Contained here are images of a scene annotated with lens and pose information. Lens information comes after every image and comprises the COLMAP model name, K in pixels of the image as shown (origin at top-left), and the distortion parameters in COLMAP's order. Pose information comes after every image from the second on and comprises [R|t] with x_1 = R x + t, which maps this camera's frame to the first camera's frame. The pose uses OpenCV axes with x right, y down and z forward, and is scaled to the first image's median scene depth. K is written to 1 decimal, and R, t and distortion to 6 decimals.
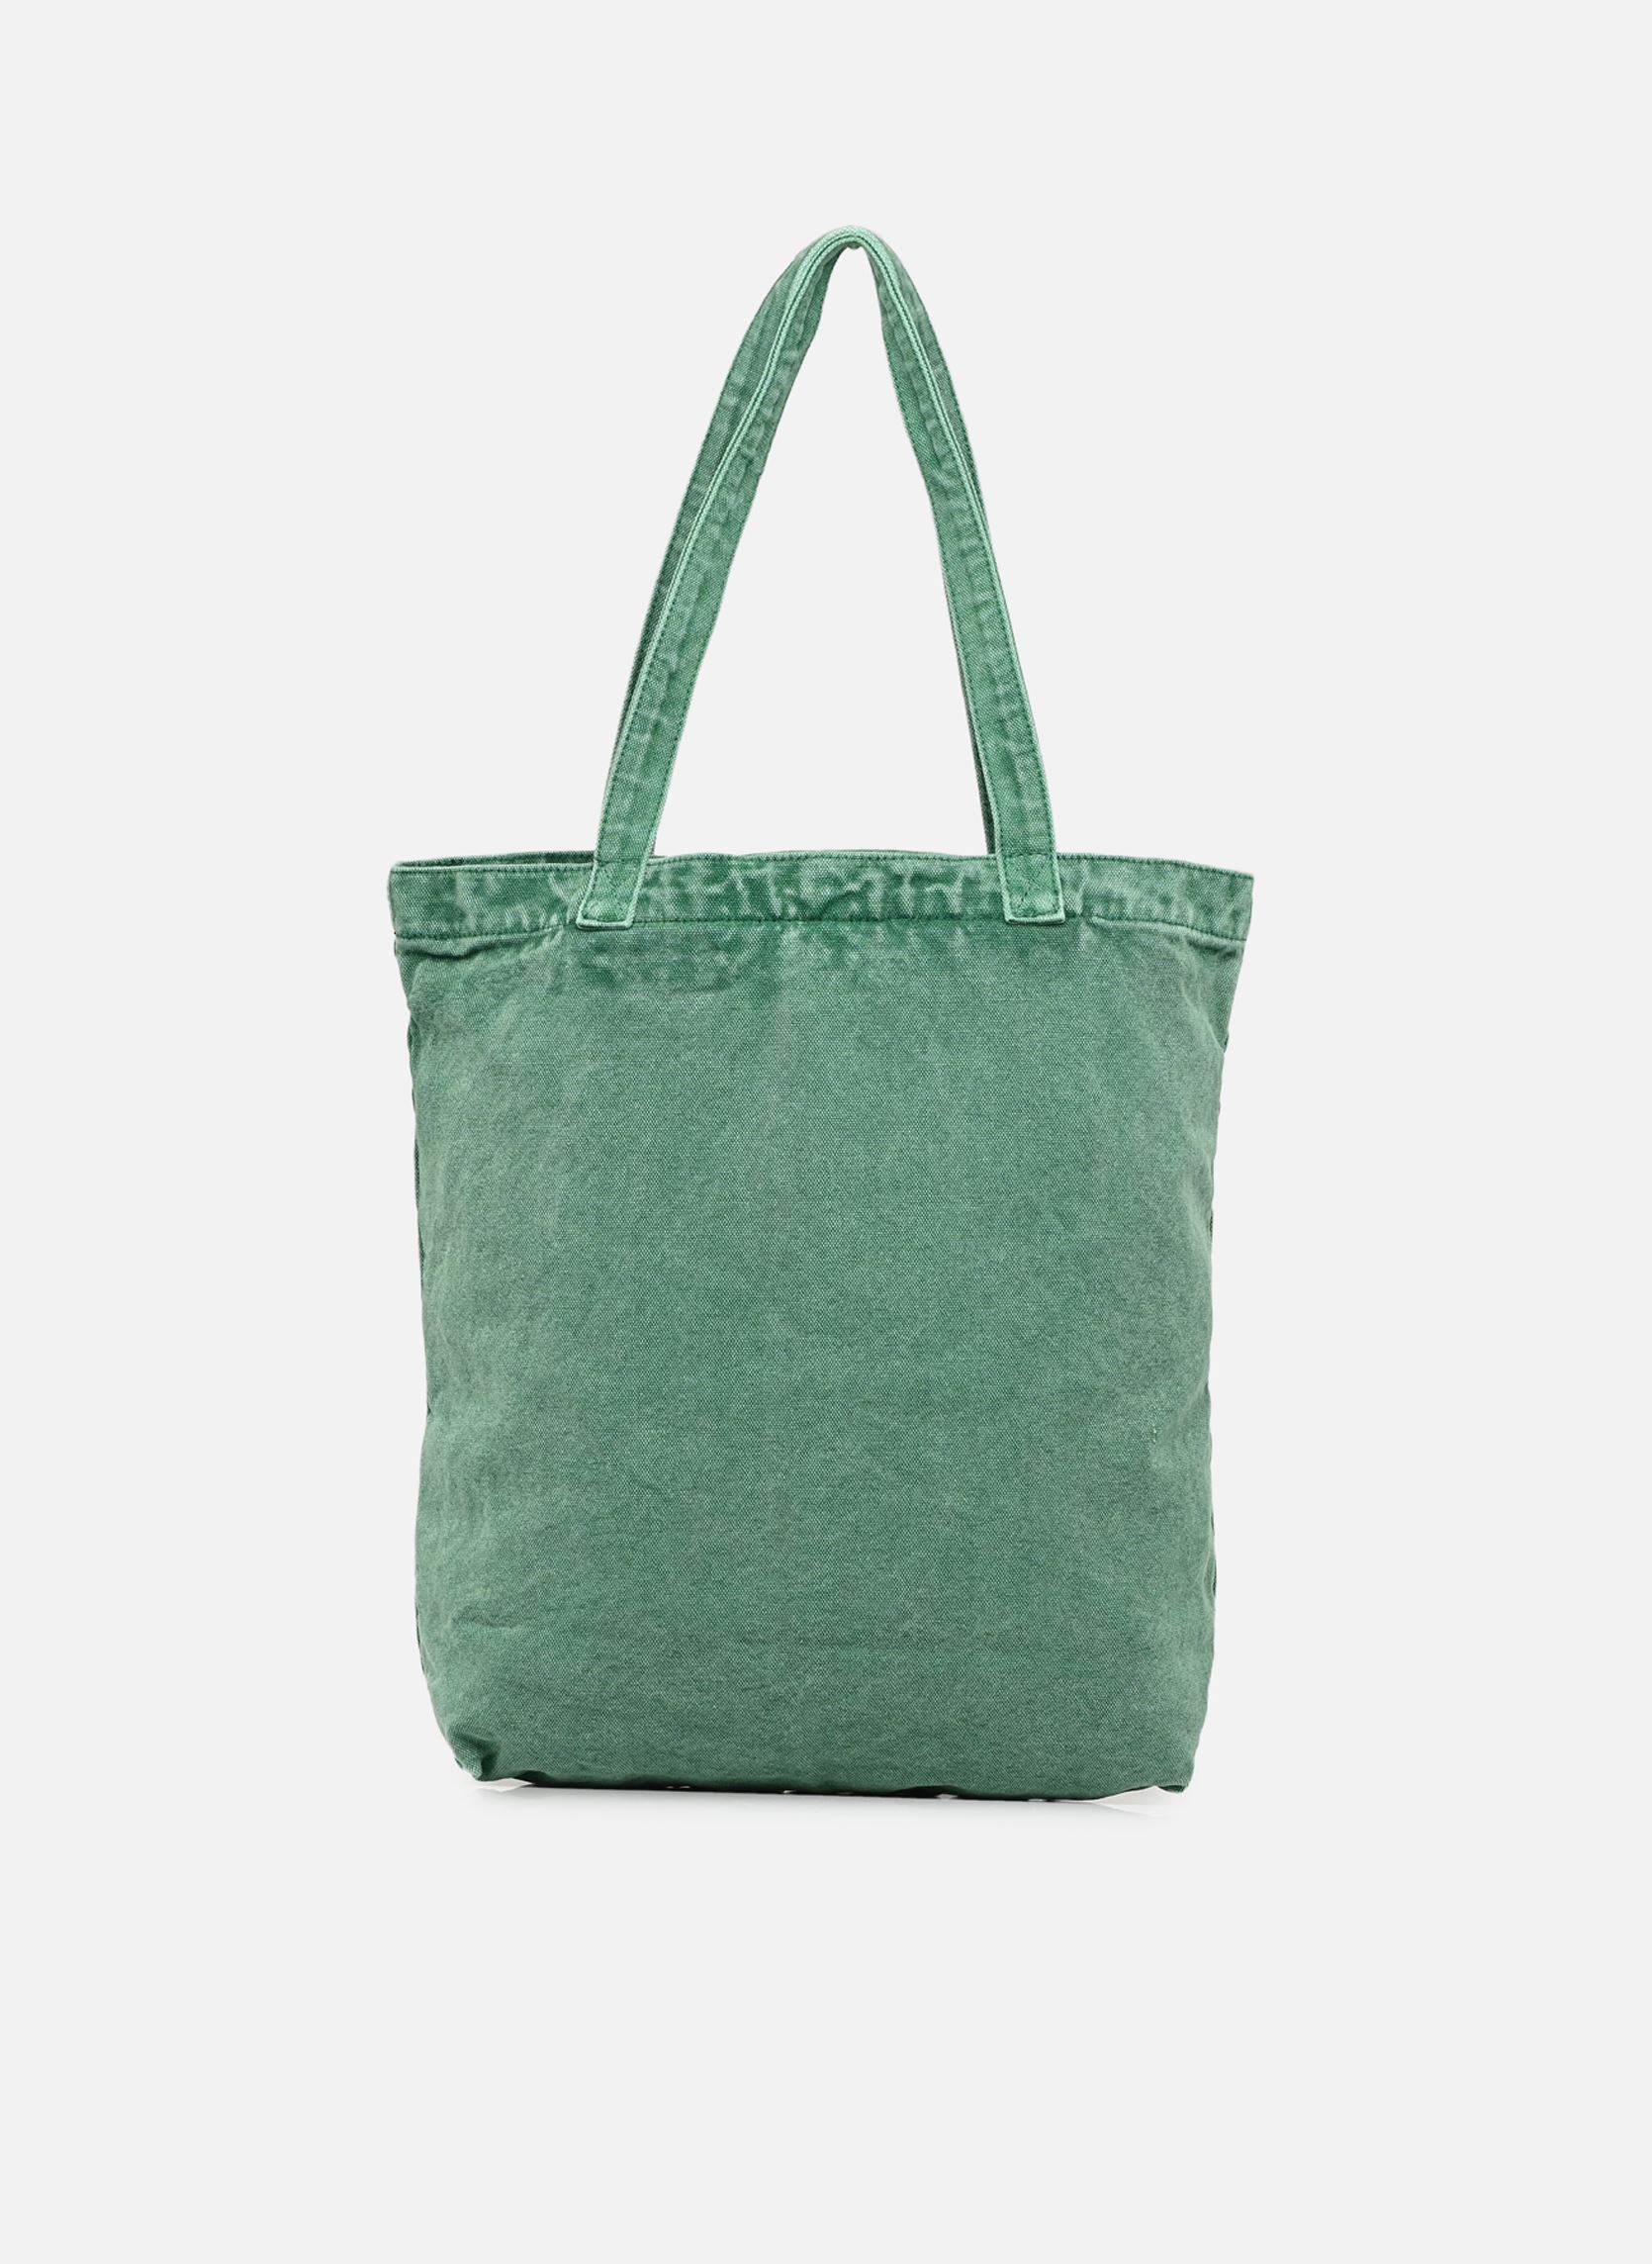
lens RADIAL K [[7629.9, 0, 828.8], [0, 7629.9, 1205.7], [0, 0, 1]] dist [0.167943, 1.068371]
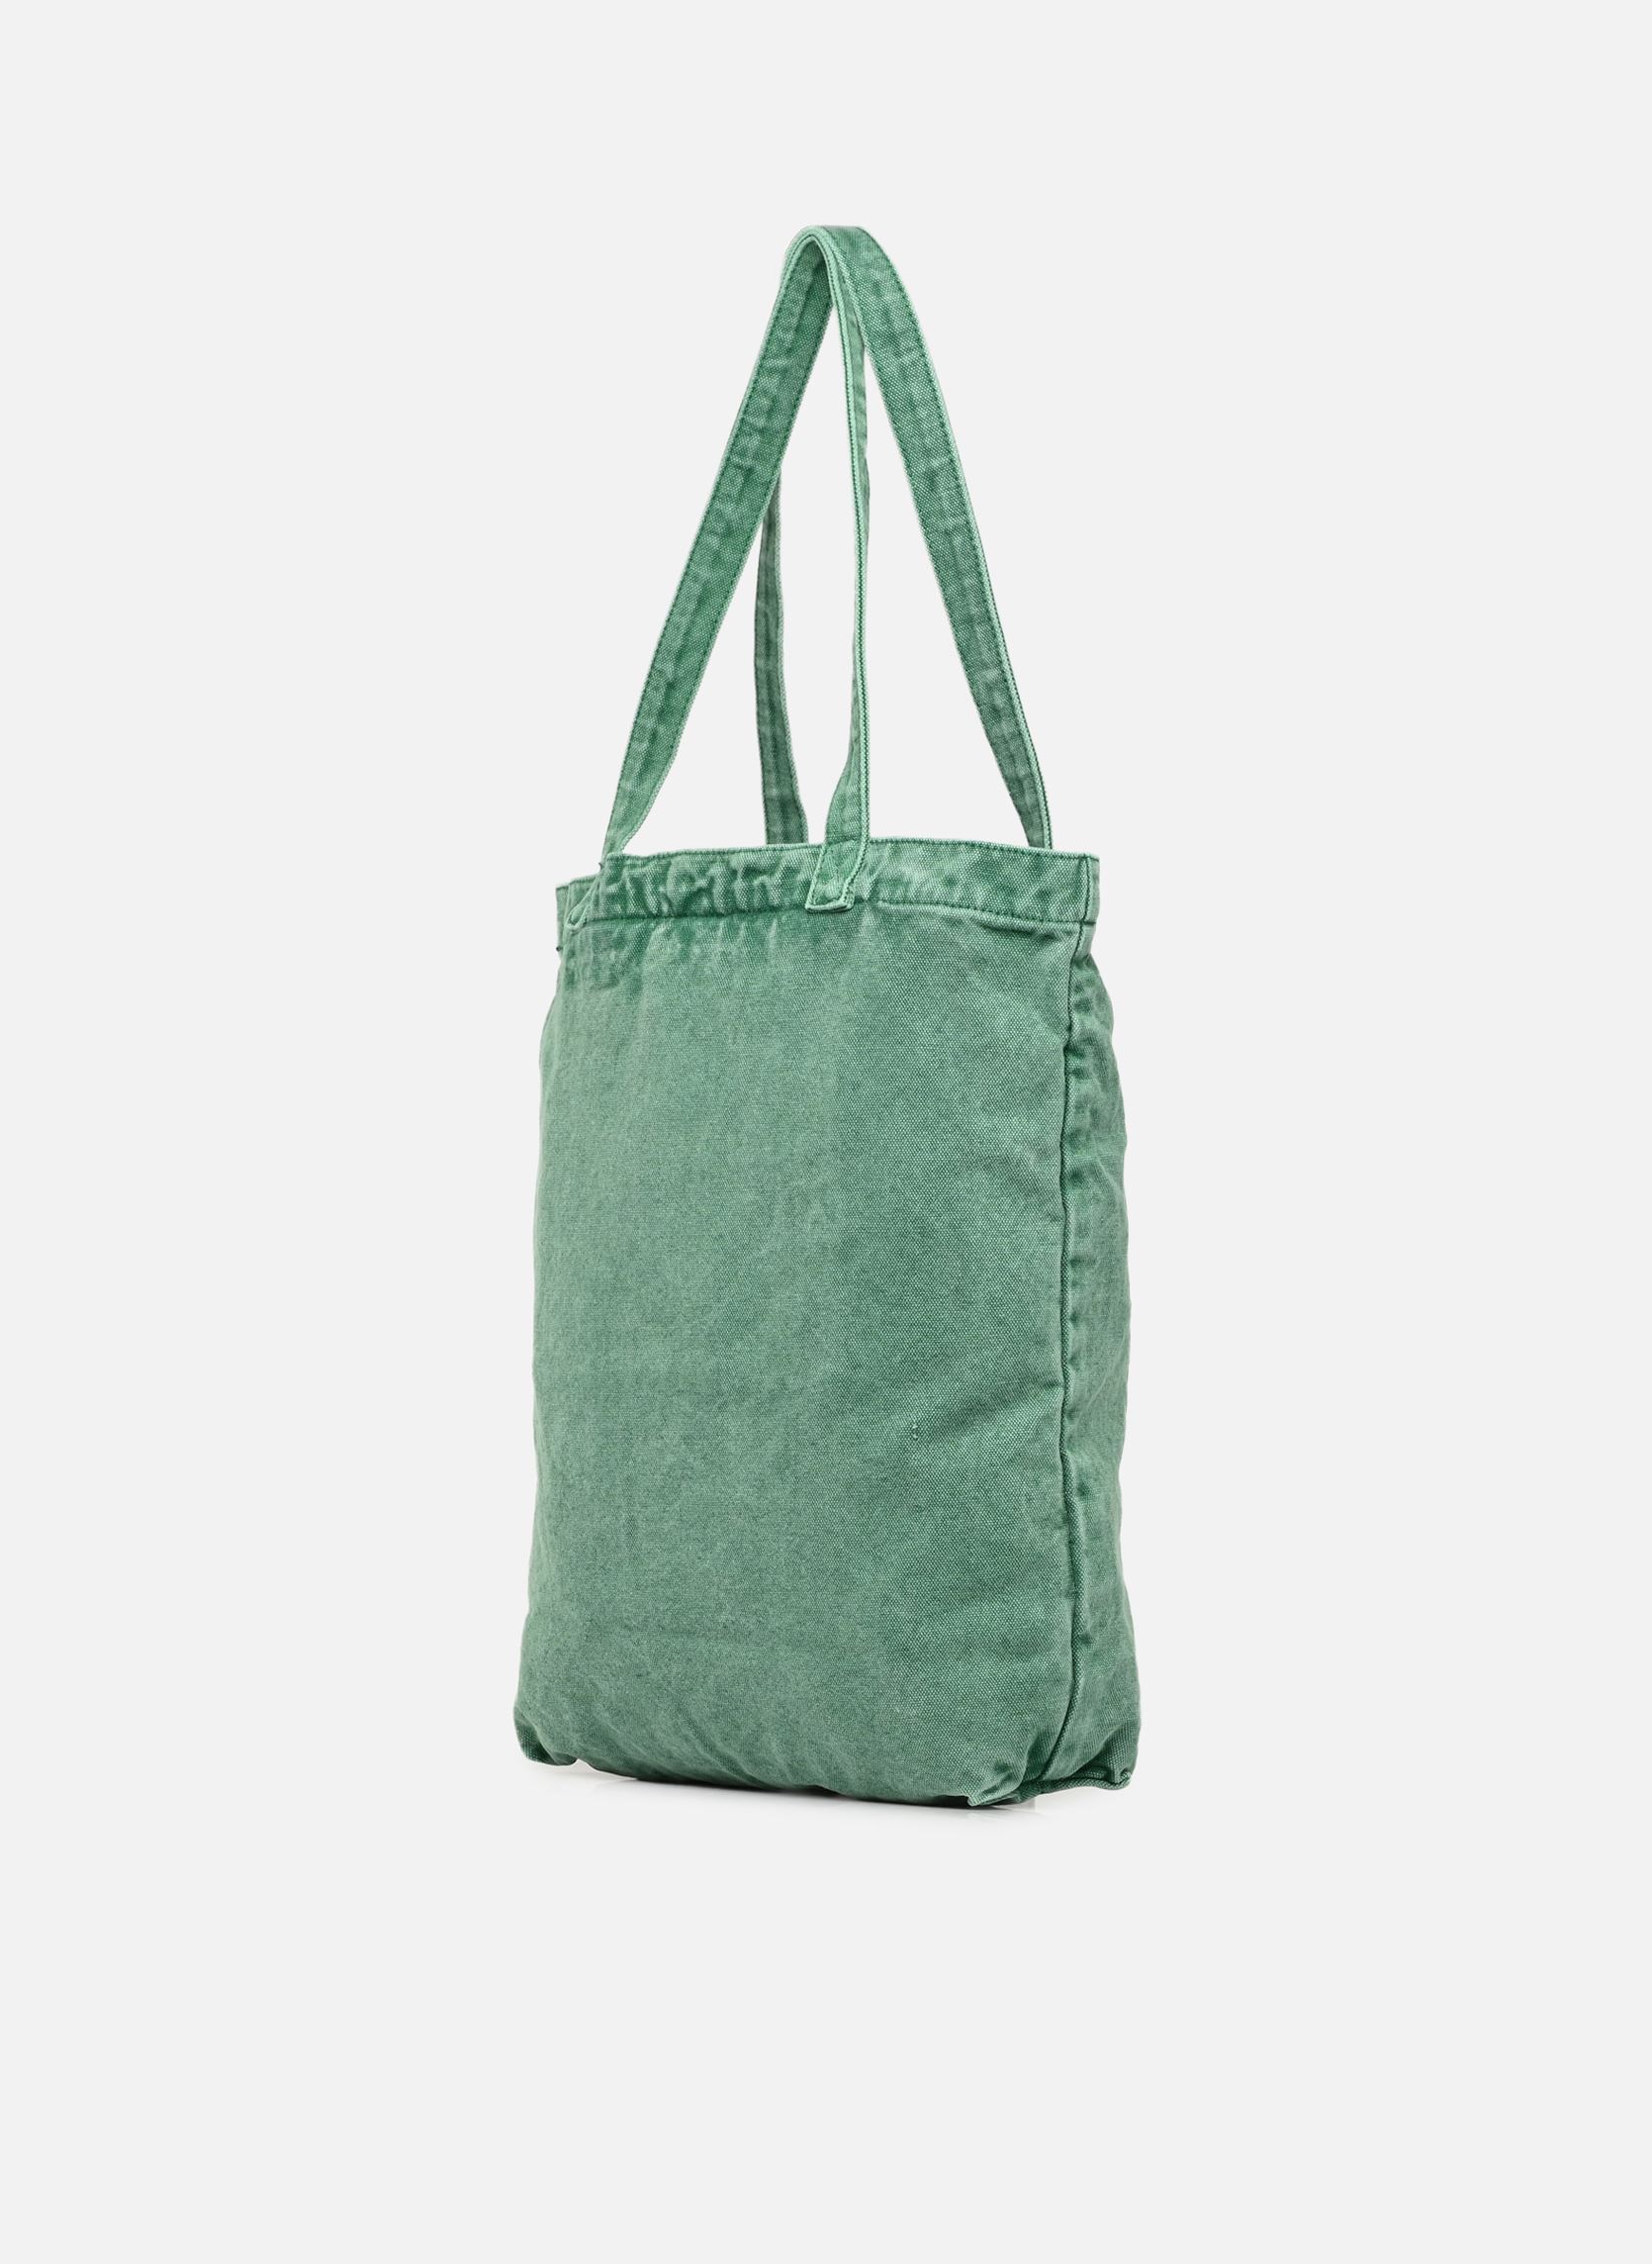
lens RADIAL K [[7629.9, 0, 828.8], [0, 7629.9, 1205.7], [0, 0, 1]] dist [0.167943, 1.068371]
pose [[0.616690, -0.012003, -0.787115, 0.803991], [-0.023418, 0.999161, -0.033585, 0.034419], [0.786858, 0.039145, 0.615892, 0.392477]]
